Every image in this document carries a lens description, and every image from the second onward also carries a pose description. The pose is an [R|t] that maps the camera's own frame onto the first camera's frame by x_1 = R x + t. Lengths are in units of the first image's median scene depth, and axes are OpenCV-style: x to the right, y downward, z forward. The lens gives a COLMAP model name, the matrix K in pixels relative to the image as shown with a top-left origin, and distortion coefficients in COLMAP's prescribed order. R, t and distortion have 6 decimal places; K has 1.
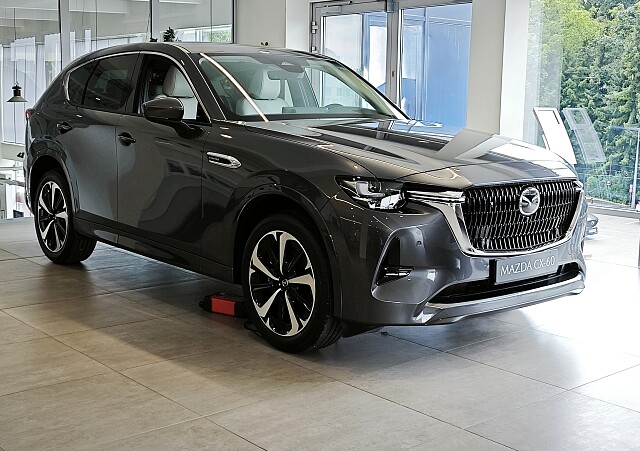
lens RADIAL K [[879.0, 0, 319.8], [0, 879.0, 226.1], [0, 0, 1]] dist [0.024826, 0.000000]
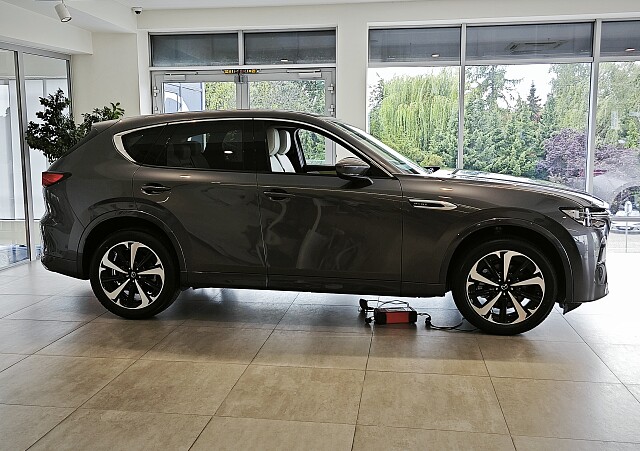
lens RADIAL K [[634.4, 0, 320.0], [0, 634.4, 223.8], [0, 0, 1]] dist [0.055119, 0.000000]
pose [[0.743642, -0.109081, 0.659619, -0.931651], [0.114682, 0.992790, 0.034886, -0.106272], [-0.658668, 0.049703, 0.750790, 0.430806]]
